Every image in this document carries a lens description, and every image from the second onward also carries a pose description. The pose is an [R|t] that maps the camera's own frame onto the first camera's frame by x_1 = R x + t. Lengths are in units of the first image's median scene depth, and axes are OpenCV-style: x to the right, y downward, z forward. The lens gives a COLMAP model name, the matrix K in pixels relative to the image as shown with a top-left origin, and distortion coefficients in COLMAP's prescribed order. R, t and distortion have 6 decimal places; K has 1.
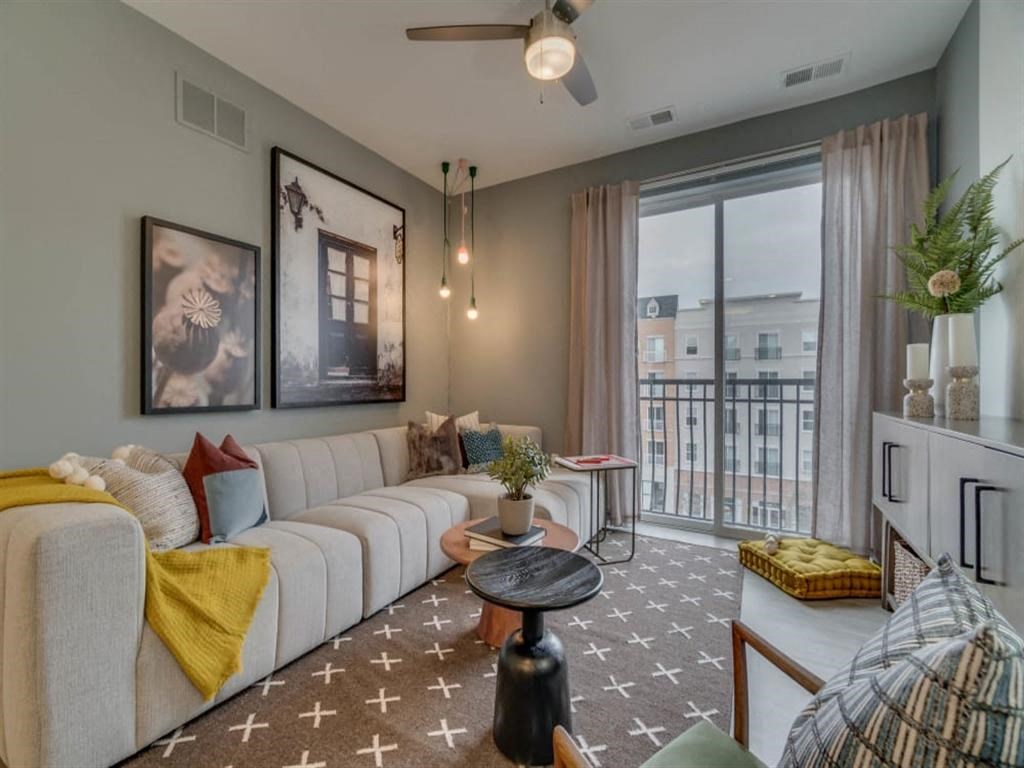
lens RADIAL K [[449.3, 0, 513.5], [0, 449.3, 380.4], [0, 0, 1]] dist [-0.000214, 0.000008]
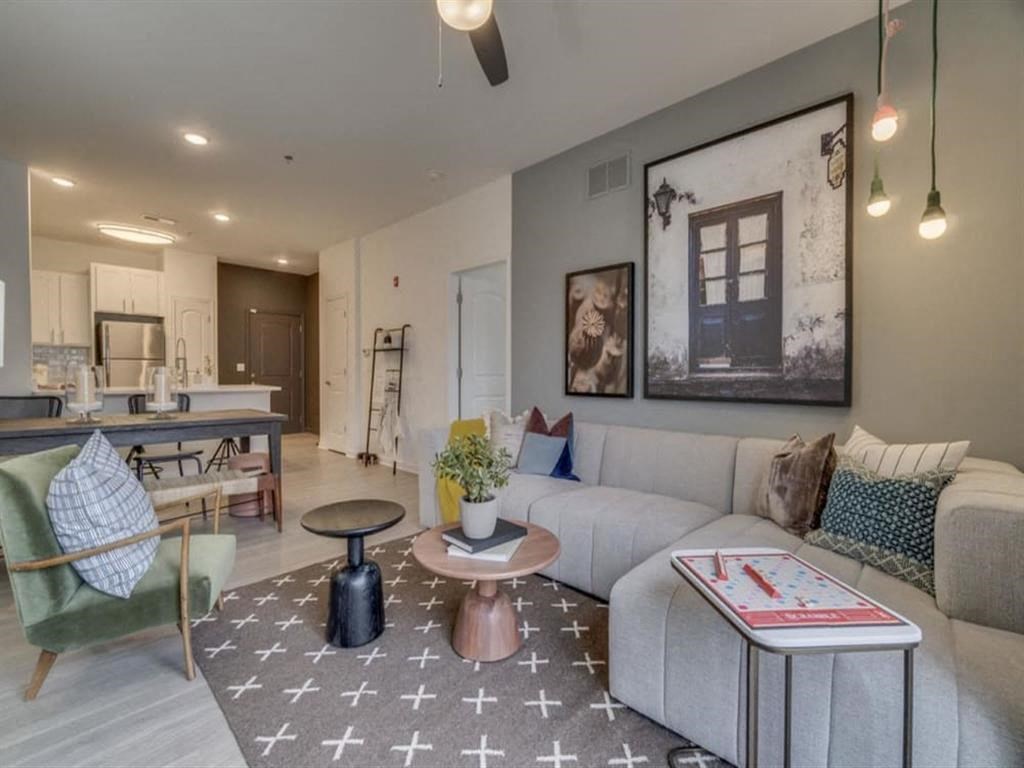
lens RADIAL K [[449.3, 0, 513.1], [0, 449.3, 387.4], [0, 0, 1]] dist [-0.000214, 0.000008]
pose [[-0.253211, 0.011440, -0.967343, 0.599776], [-0.005255, 0.999899, 0.013201, 0.019412], [0.967397, 0.008426, -0.253126, 0.902610]]
